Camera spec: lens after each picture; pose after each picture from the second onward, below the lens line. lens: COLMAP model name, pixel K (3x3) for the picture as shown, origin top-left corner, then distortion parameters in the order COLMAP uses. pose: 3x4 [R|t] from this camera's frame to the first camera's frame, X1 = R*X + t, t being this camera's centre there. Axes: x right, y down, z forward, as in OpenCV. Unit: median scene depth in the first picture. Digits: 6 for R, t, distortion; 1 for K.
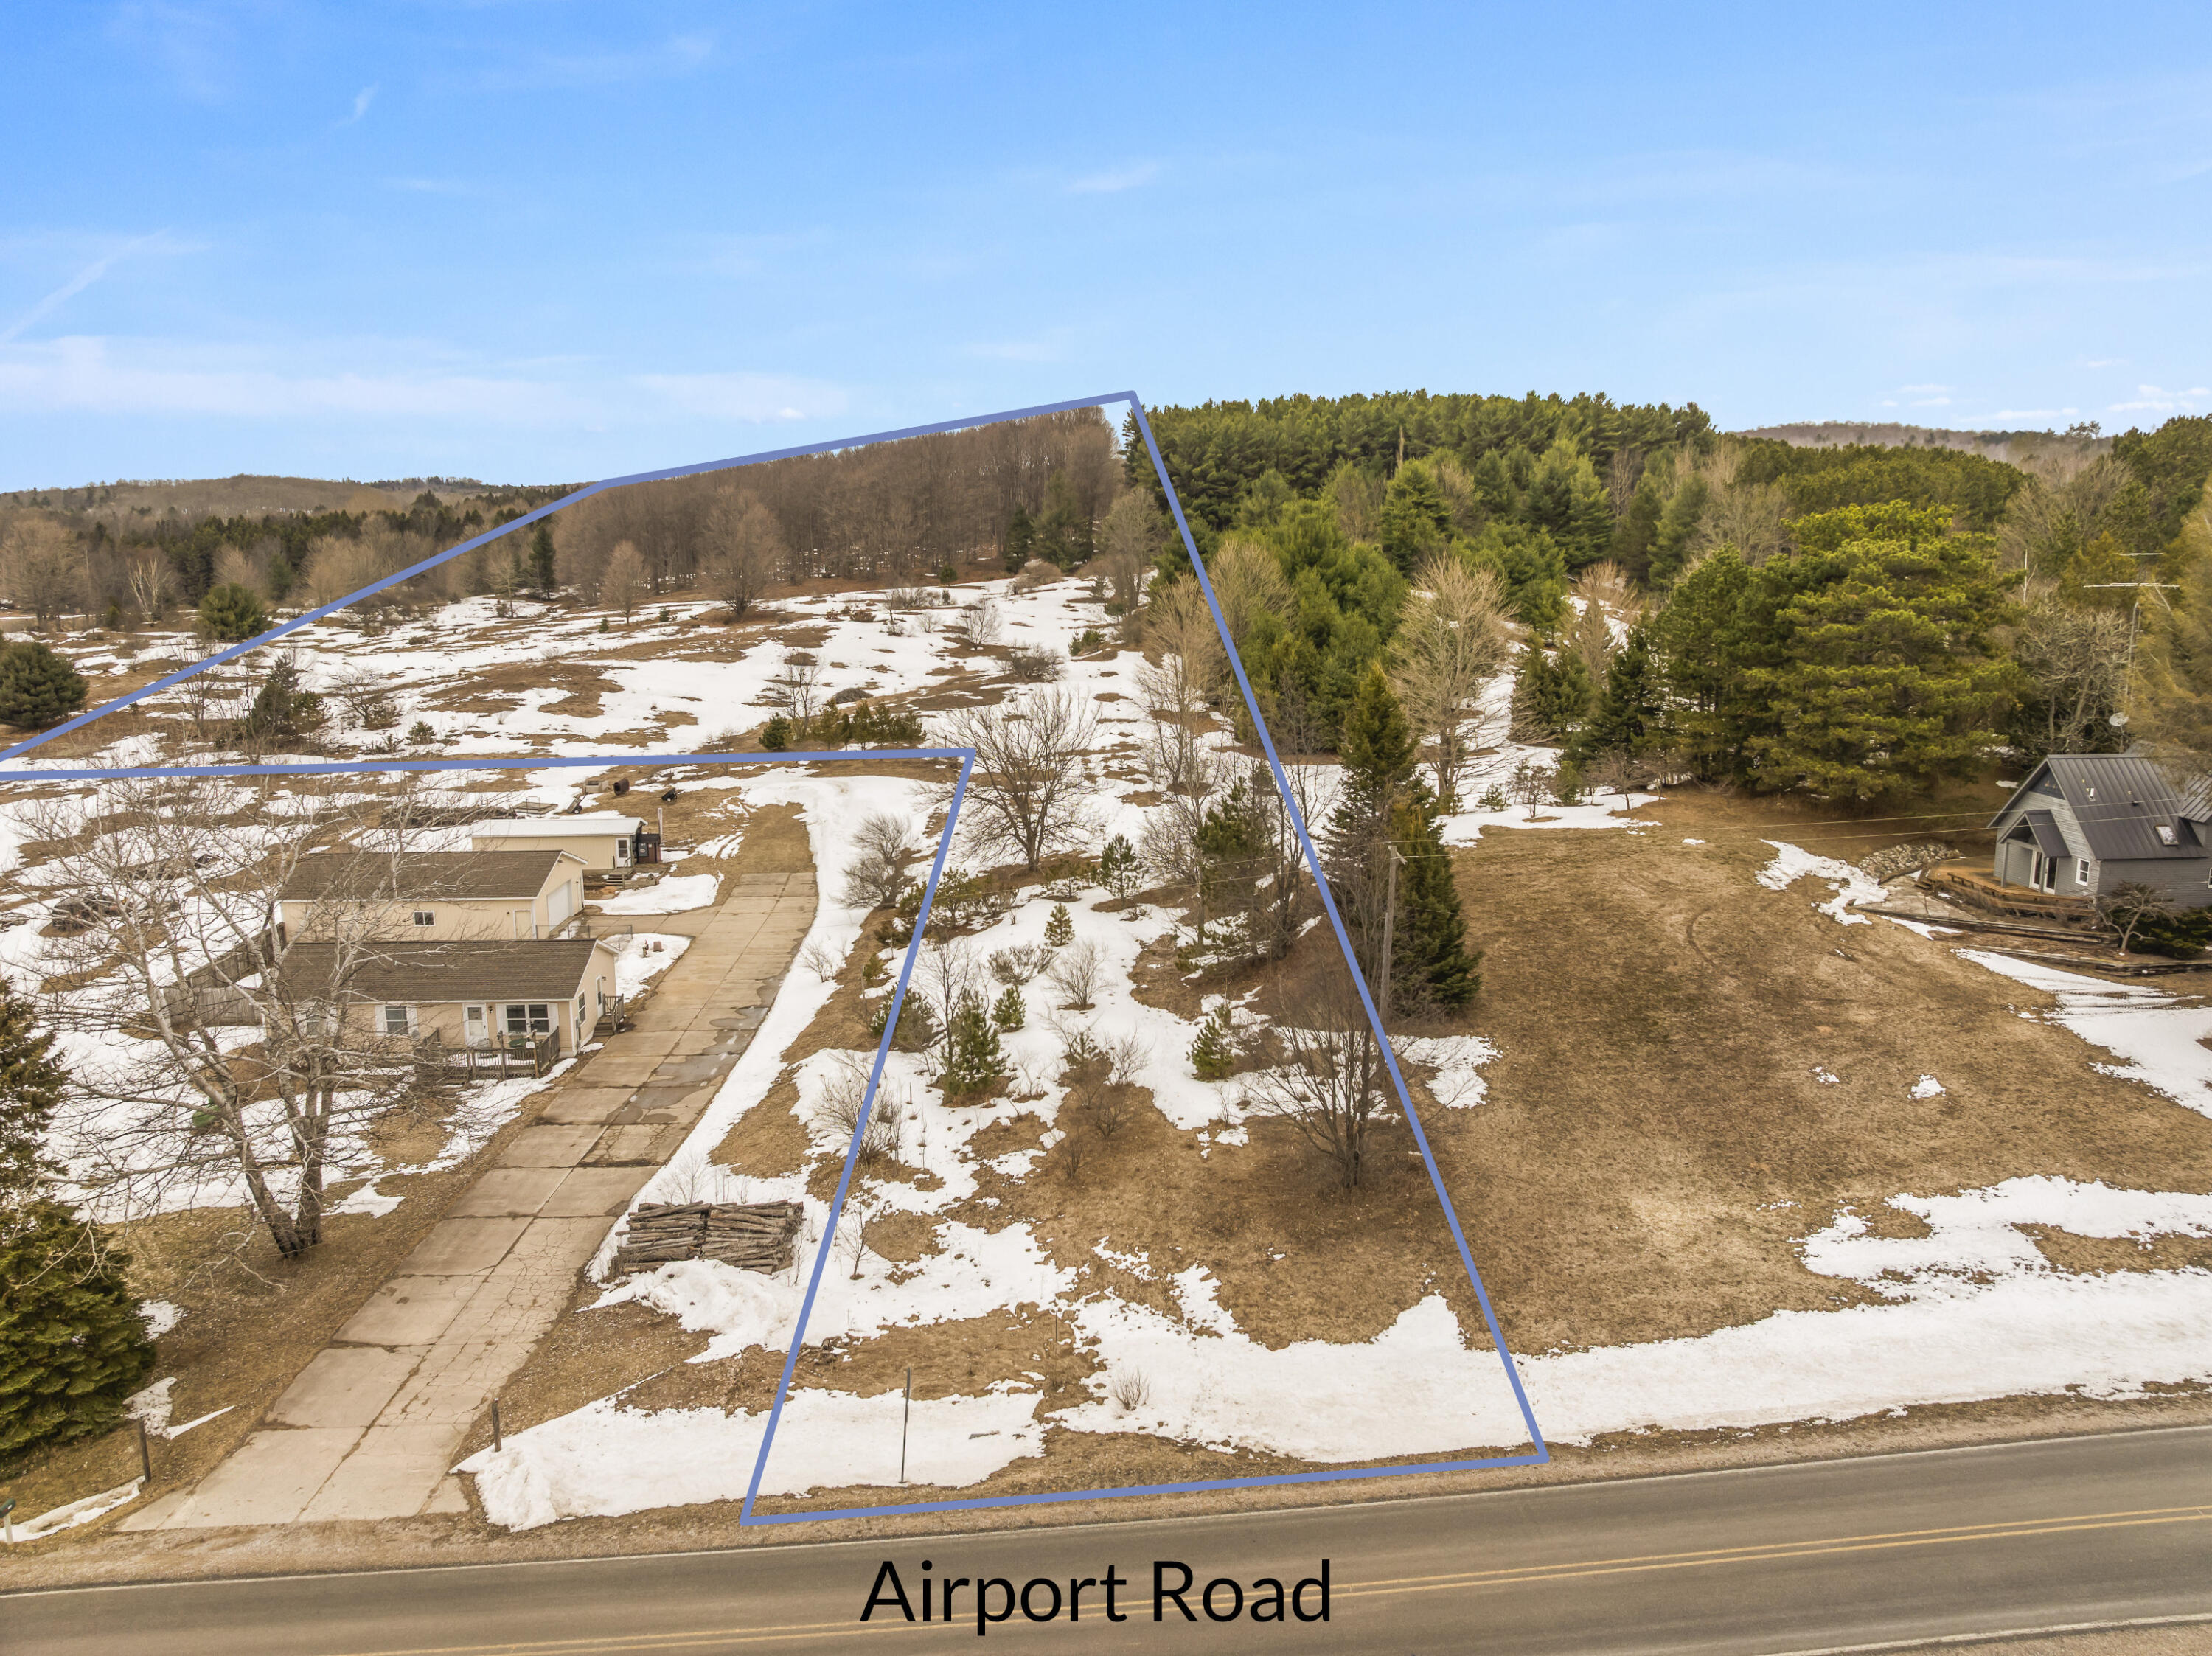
lens RADIAL K [[1552.9, 0, 1107.1], [0, 1552.9, 828.9], [0, 0, 1]] dist [-0.029188, -0.013720]
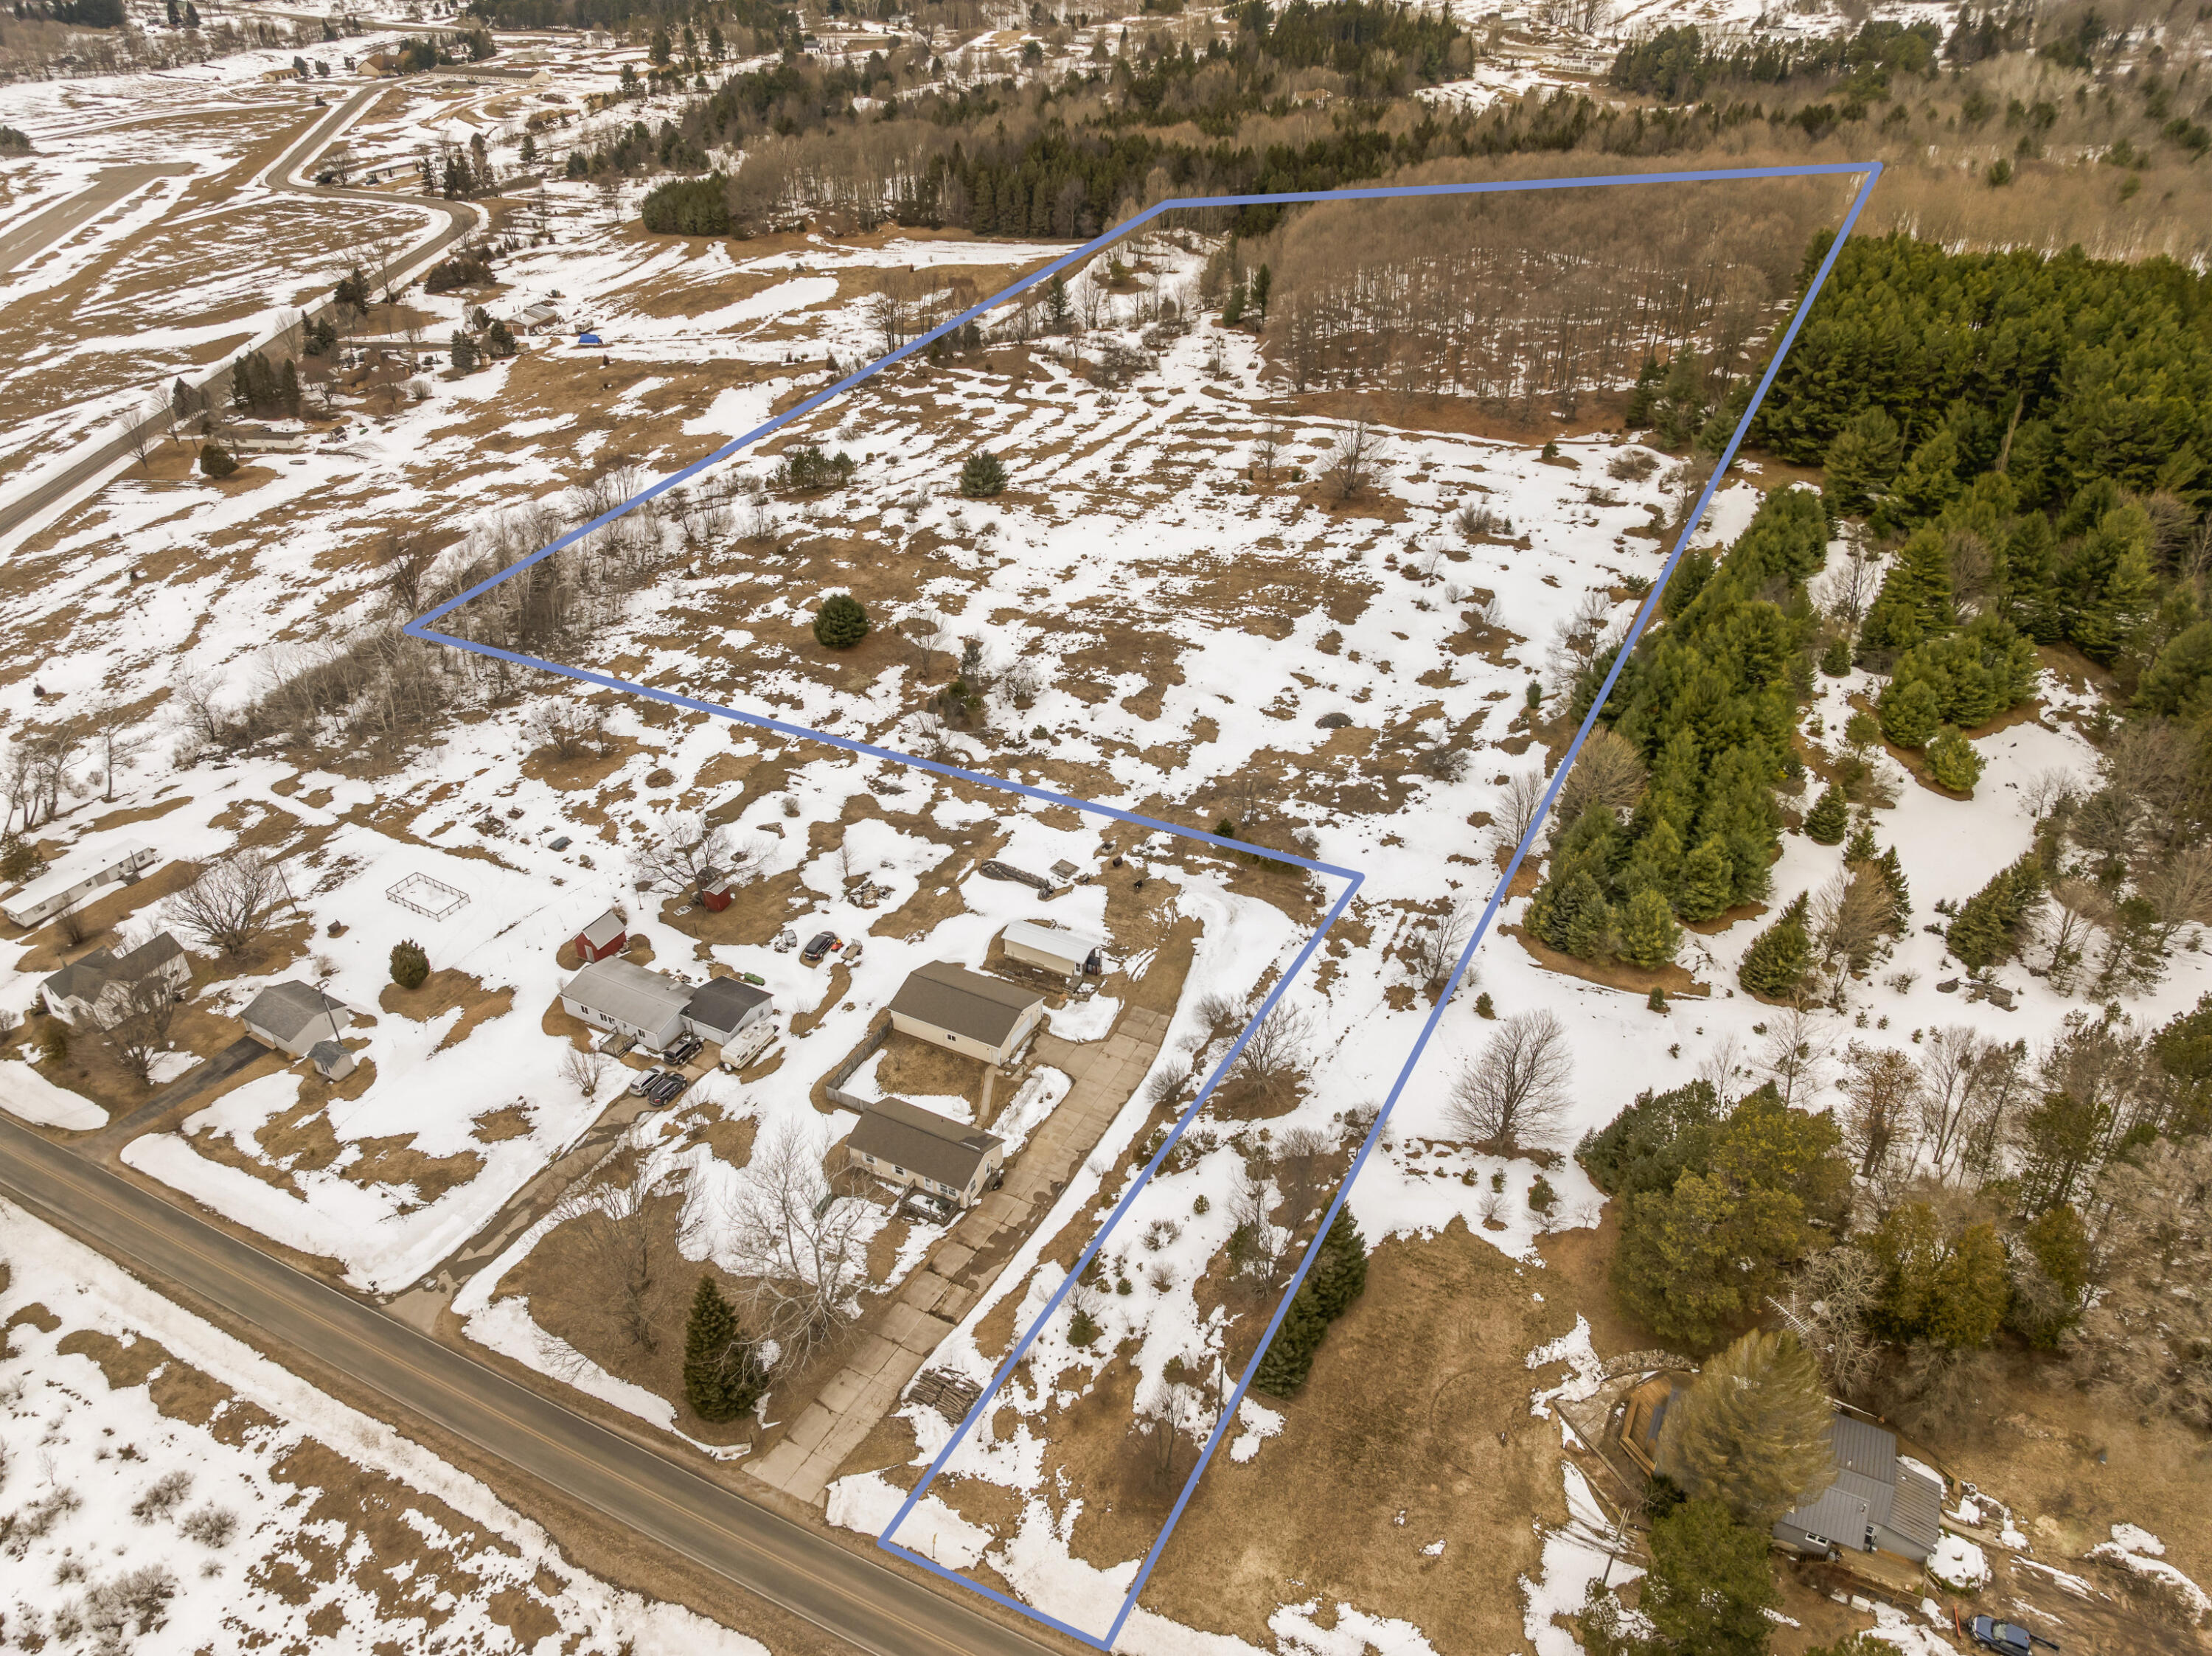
lens RADIAL K [[1552.9, 0, 1117.2], [0, 1552.9, 820.9], [0, 0, 1]] dist [-0.029188, -0.013720]
pose [[0.864590, 0.273295, -0.421657, 0.915424], [-0.090137, 0.909897, 0.404923, -1.865106], [0.494327, -0.312085, 0.811322, -0.759103]]
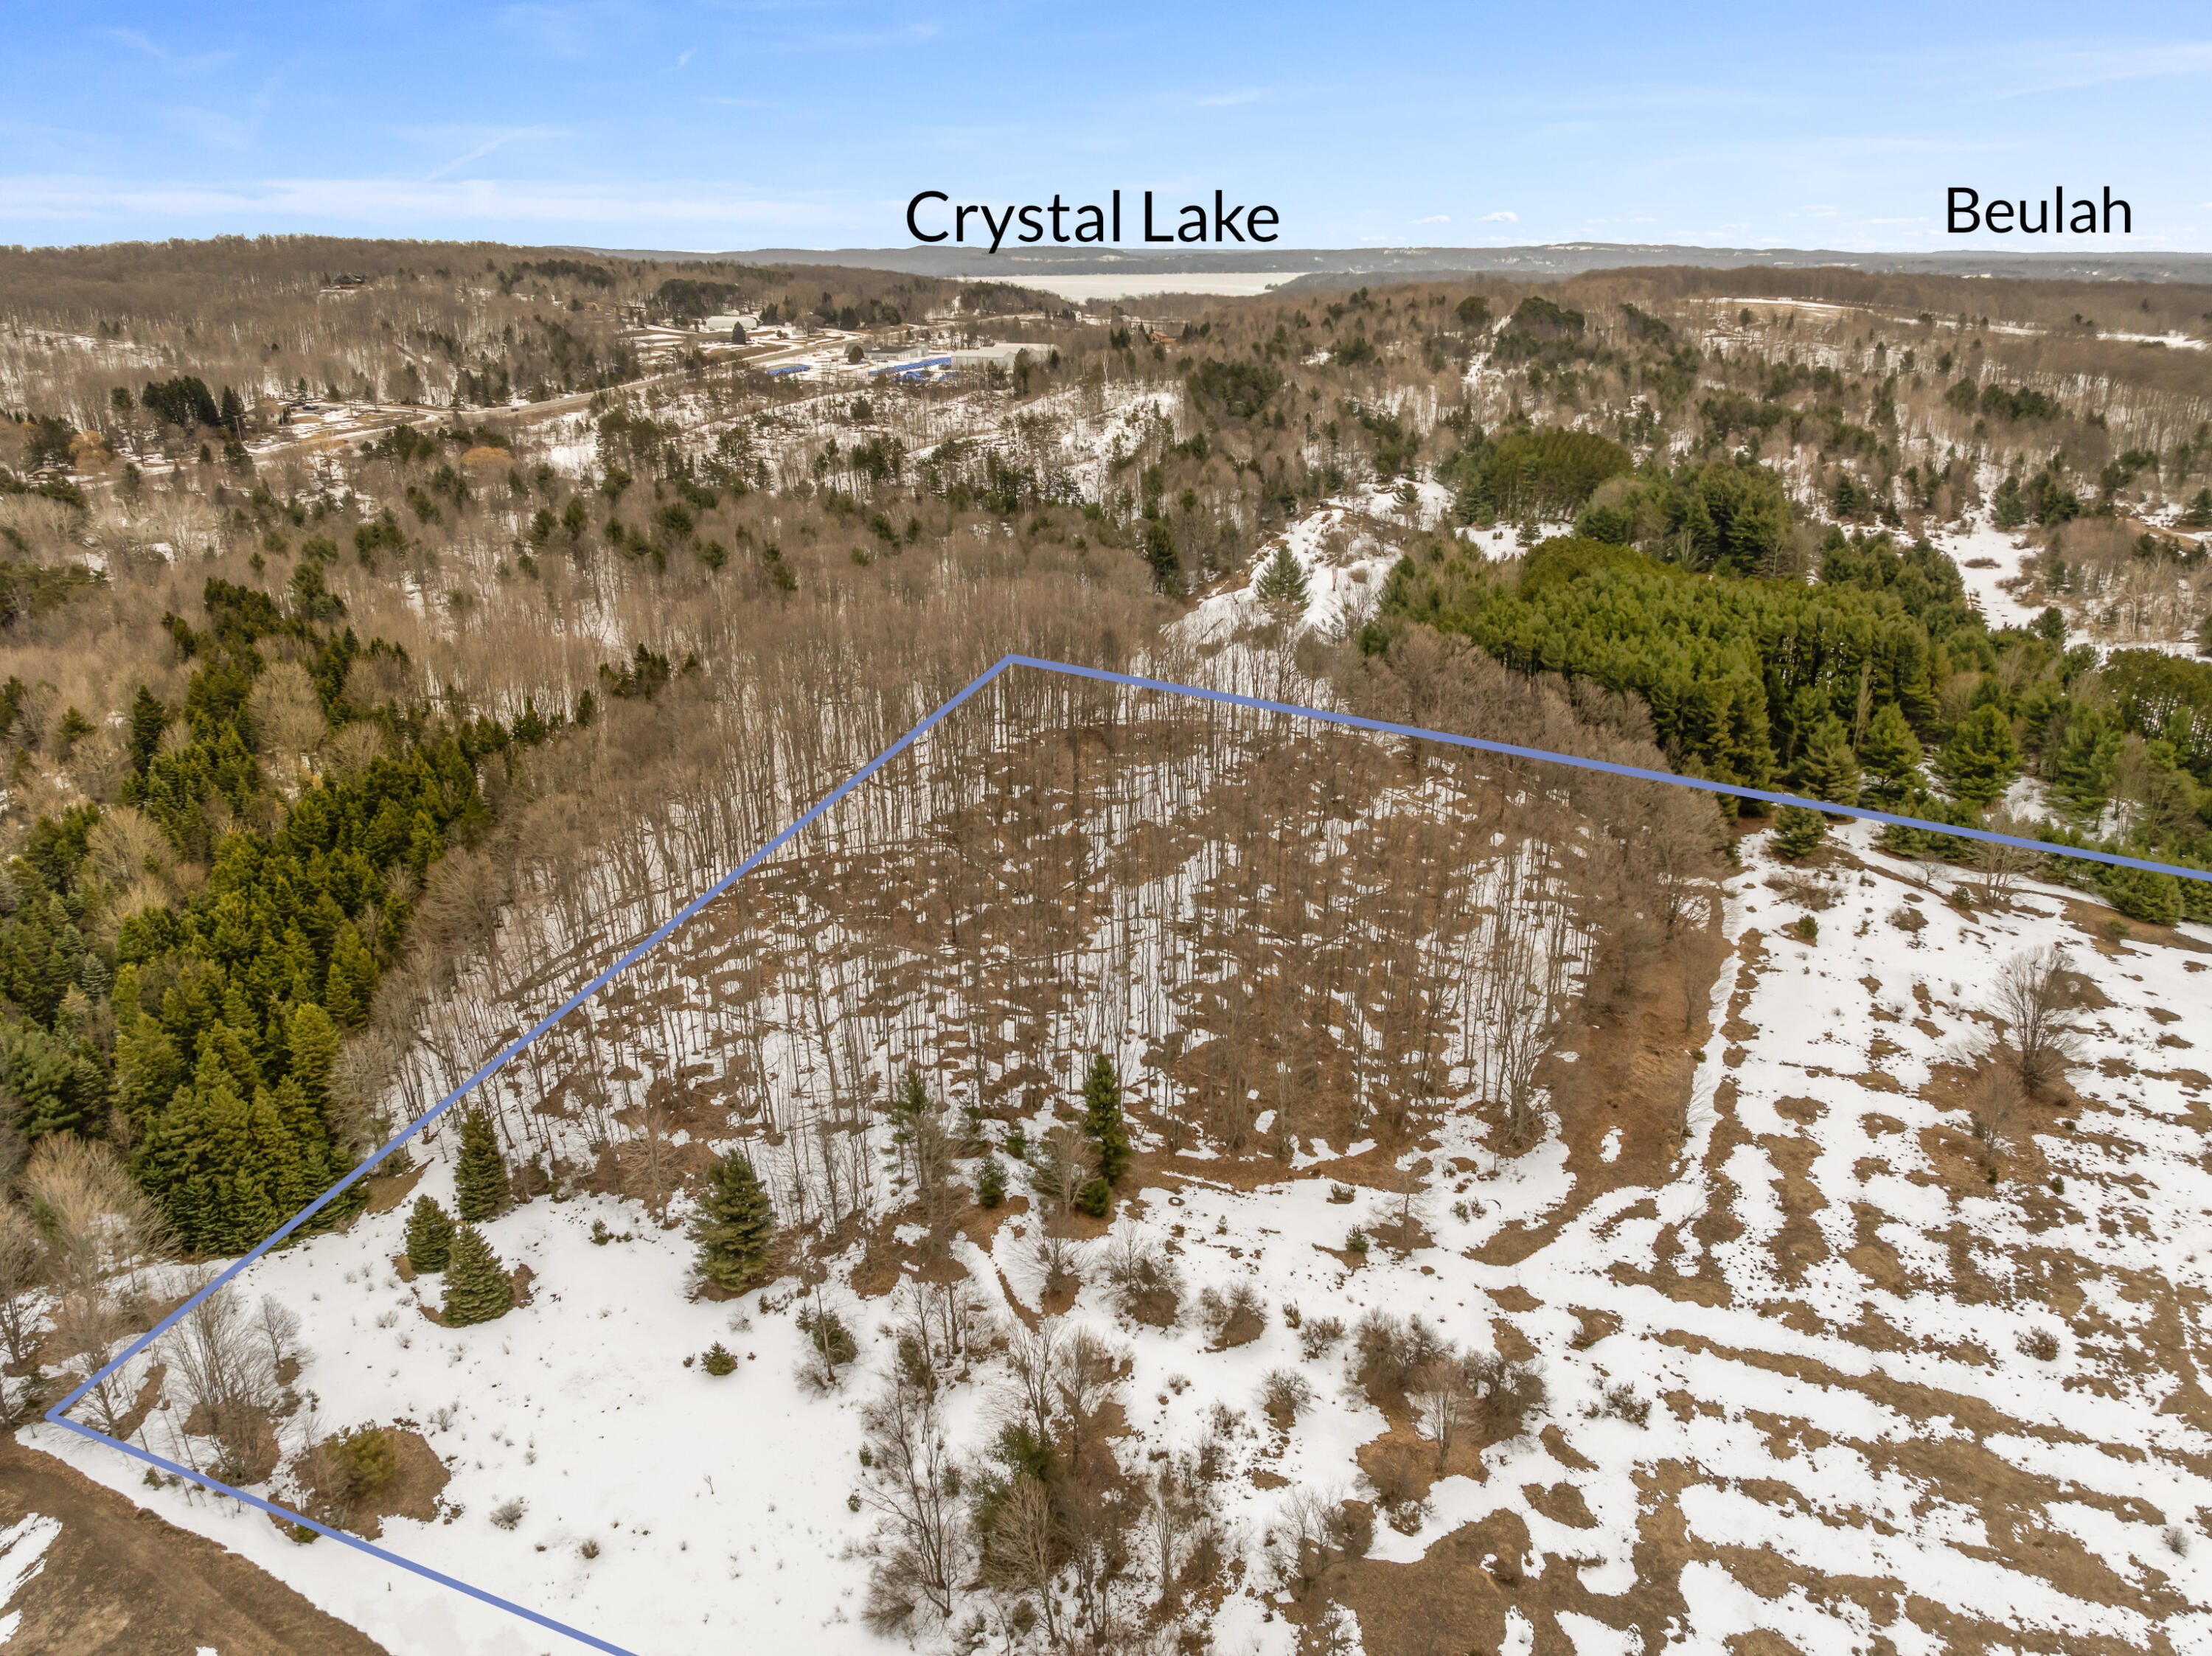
lens RADIAL K [[1552.9, 0, 1104.4], [0, 1552.9, 821.0], [0, 0, 1]] dist [-0.029188, -0.013720]
pose [[0.421743, -0.310707, 0.851818, -5.432641], [0.155859, 0.950314, 0.269466, -2.807931], [-0.893219, 0.019118, 0.449214, 5.250295]]
